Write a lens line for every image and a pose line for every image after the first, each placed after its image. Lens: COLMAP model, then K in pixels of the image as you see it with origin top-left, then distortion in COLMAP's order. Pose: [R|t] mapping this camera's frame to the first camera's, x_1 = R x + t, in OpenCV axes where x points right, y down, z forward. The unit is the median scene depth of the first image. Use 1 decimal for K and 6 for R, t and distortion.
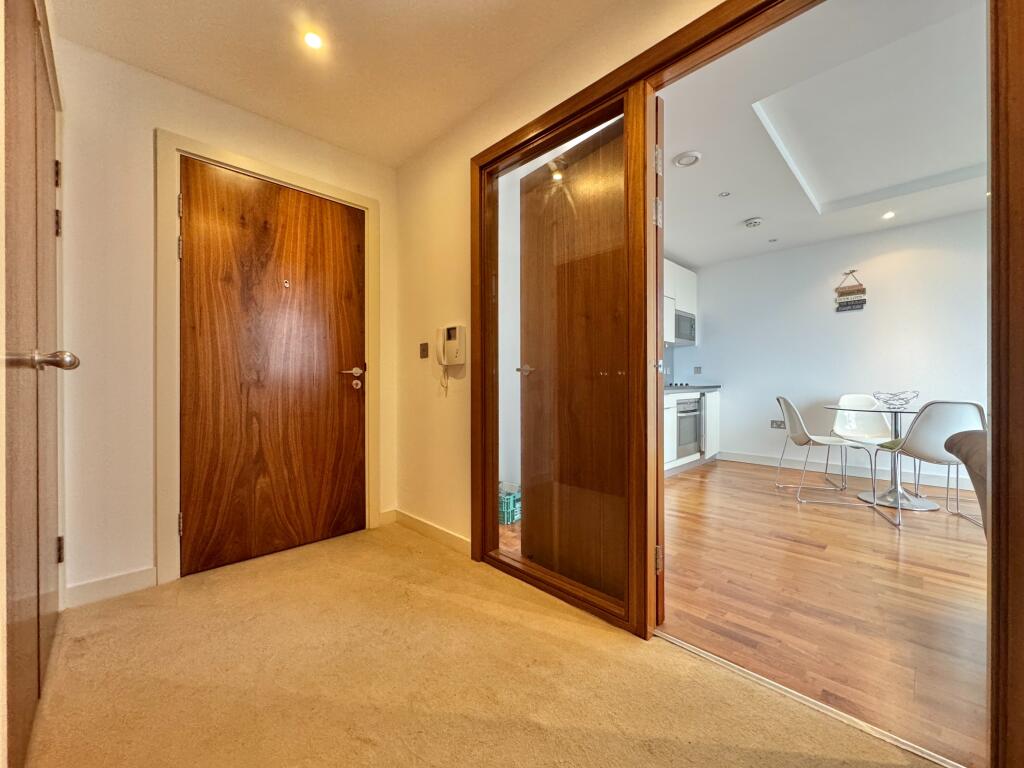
lens RADIAL K [[408.3, 0, 511.3], [0, 408.3, 382.4], [0, 0, 1]] dist [0.001348, -0.000496]
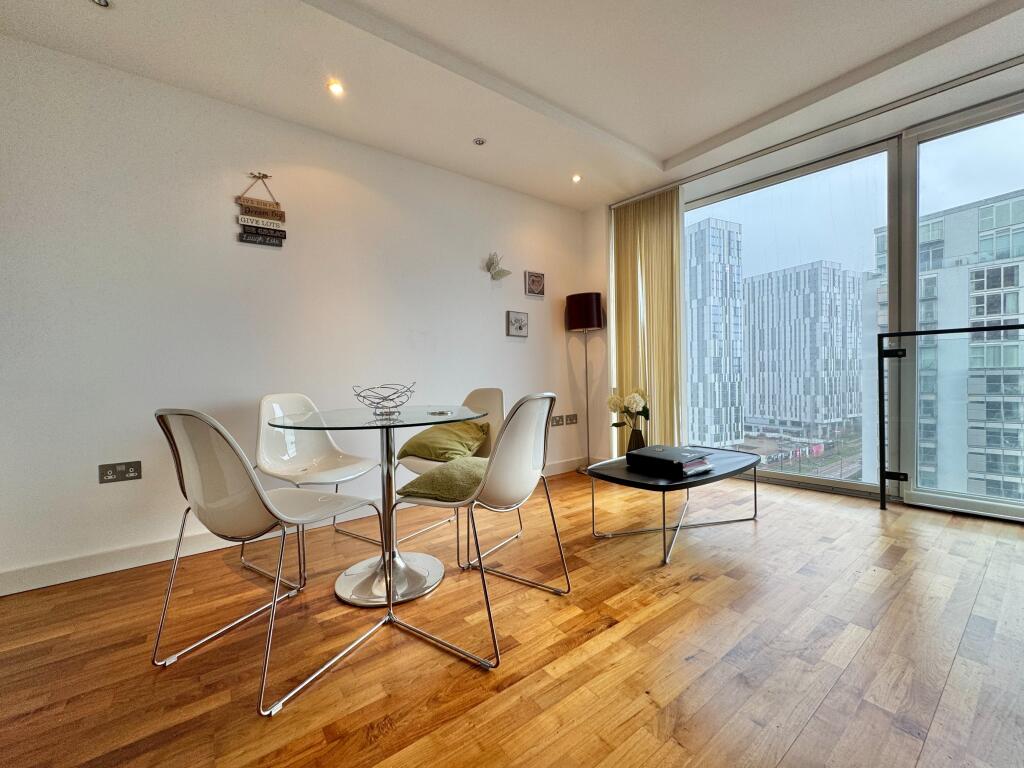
lens RADIAL K [[408.3, 0, 509.1], [0, 408.3, 383.7], [0, 0, 1]] dist [0.001348, -0.000496]
pose [[0.142214, -0.021269, 0.989607, 0.522876], [0.018870, 0.999646, 0.018773, 0.017518], [-0.989656, 0.016004, 0.142565, 0.962437]]
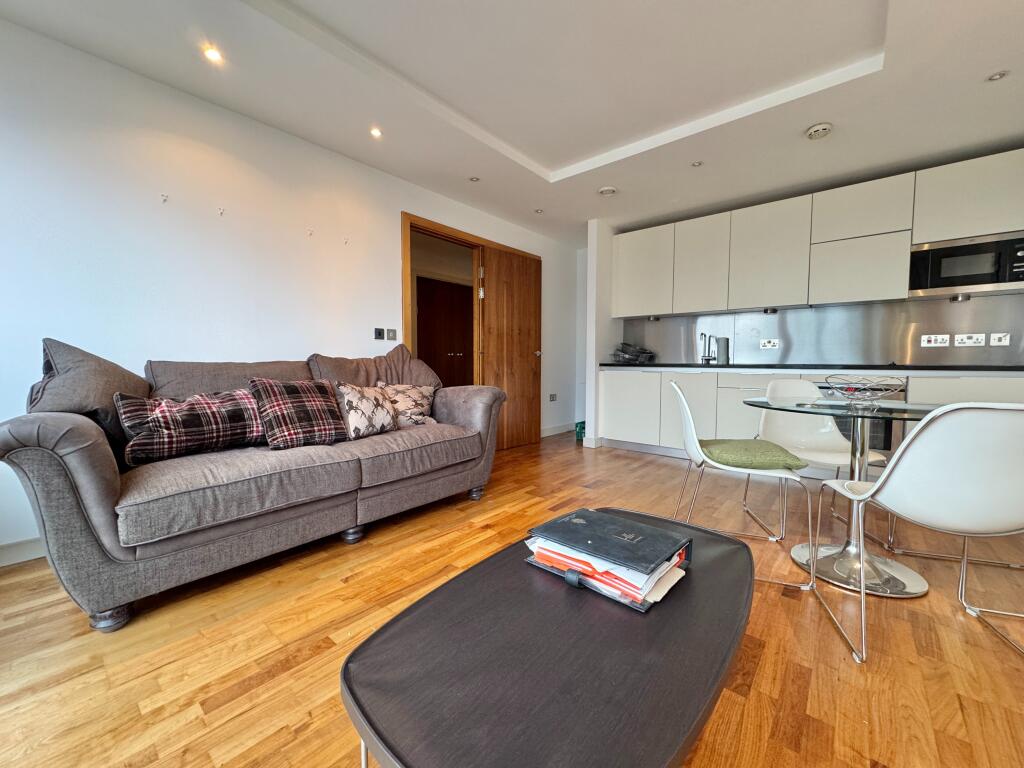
lens RADIAL K [[408.3, 0, 514.9], [0, 408.3, 385.1], [0, 0, 1]] dist [0.001348, -0.000496]
pose [[0.101844, 0.060448, -0.992962, 1.850975], [-0.002652, 0.998165, 0.060493, 0.004538], [0.994797, -0.003527, 0.101817, 0.600543]]
